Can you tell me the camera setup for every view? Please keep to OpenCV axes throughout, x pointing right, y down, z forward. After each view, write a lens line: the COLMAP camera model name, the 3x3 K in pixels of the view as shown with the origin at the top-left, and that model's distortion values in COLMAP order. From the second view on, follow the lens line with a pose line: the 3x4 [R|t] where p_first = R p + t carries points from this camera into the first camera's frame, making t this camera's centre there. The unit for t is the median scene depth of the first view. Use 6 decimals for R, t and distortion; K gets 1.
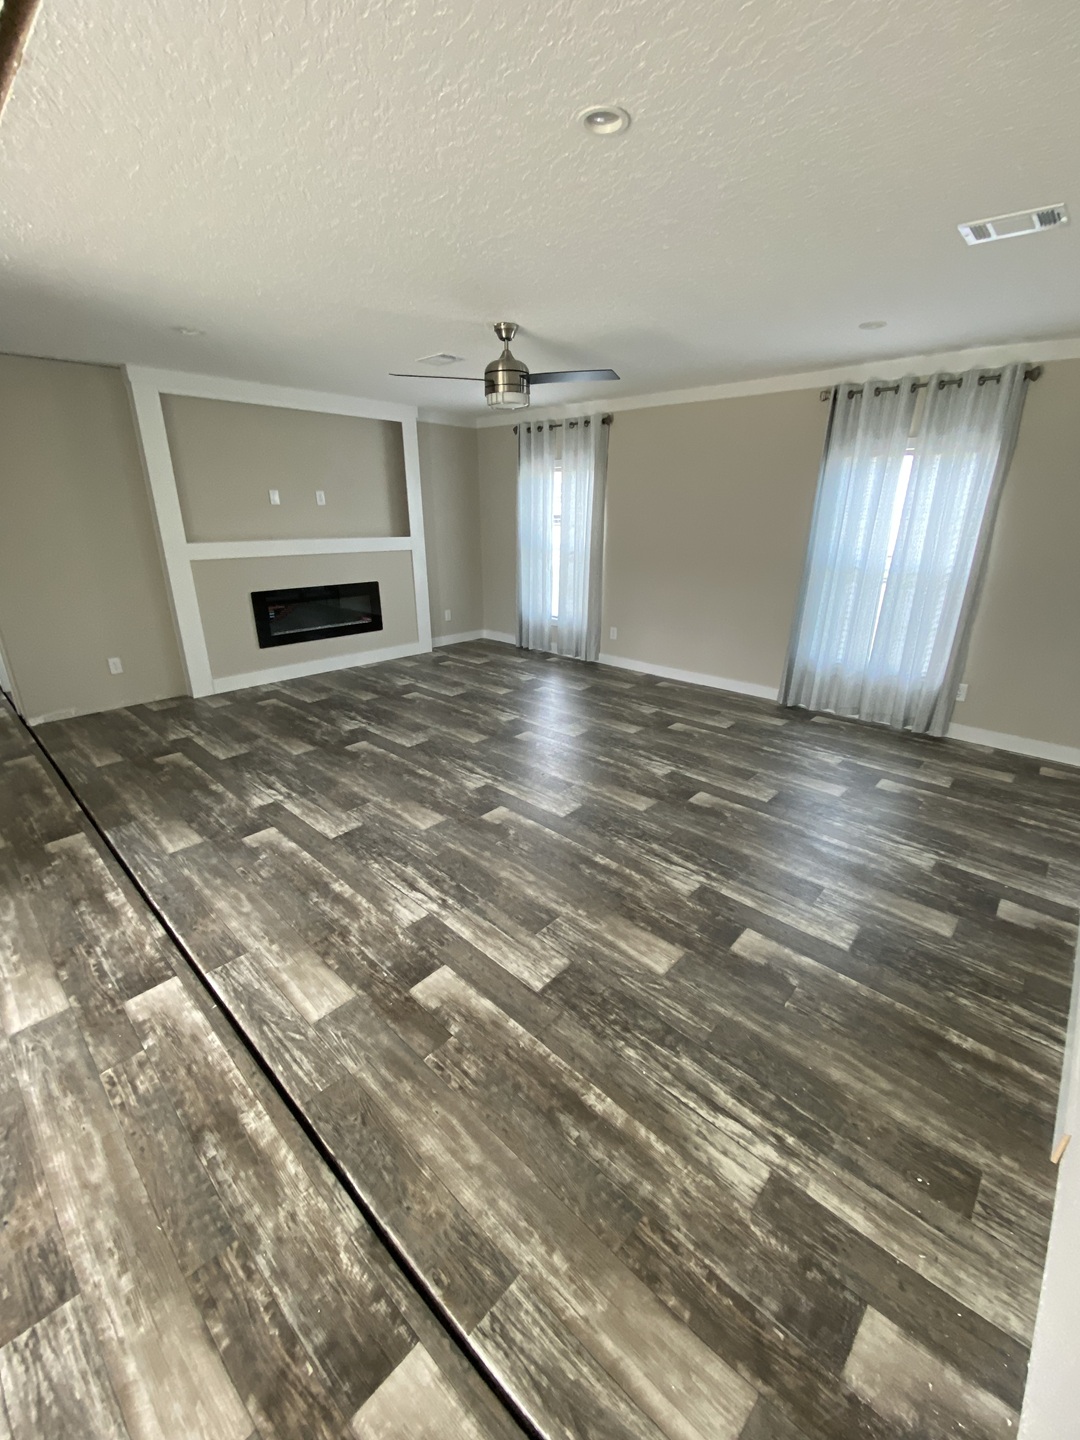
lens RADIAL K [[584.3, 0, 536.9], [0, 584.3, 721.5], [0, 0, 1]] dist [0.002811, -0.012620]
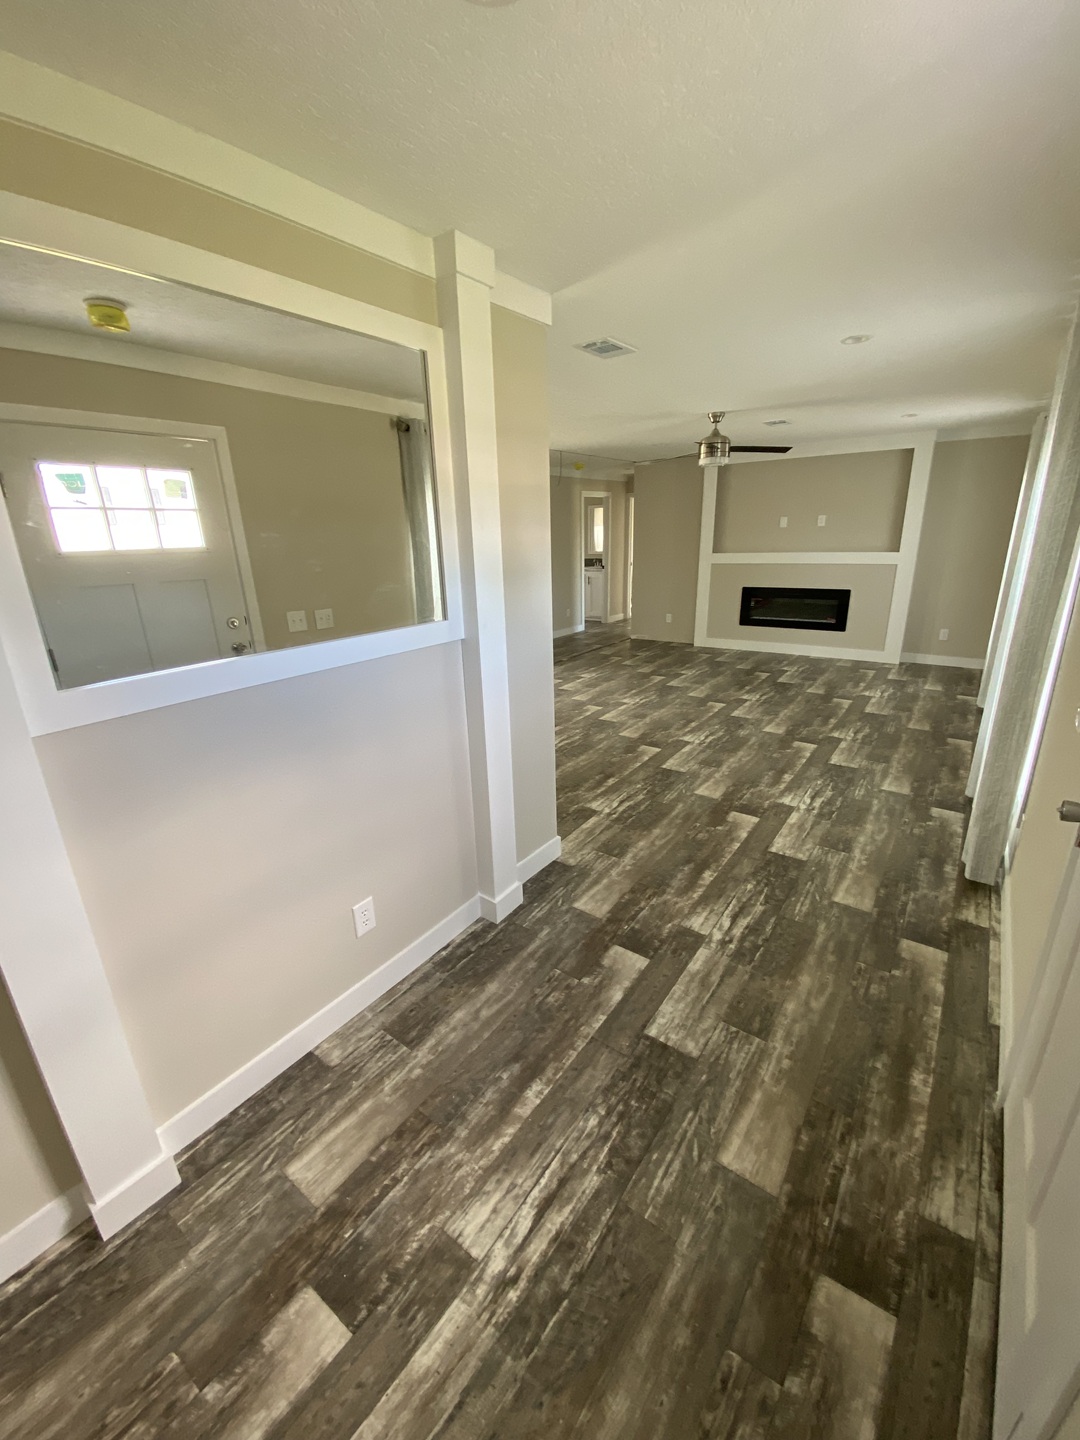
lens RADIAL K [[584.3, 0, 538.1], [0, 584.3, 708.2], [0, 0, 1]] dist [0.002811, -0.012620]
pose [[0.109087, 0.280360, -0.953676, 0.924578], [-0.318891, 0.918563, 0.233561, -0.263054], [0.941493, 0.278640, 0.189607, 0.578884]]
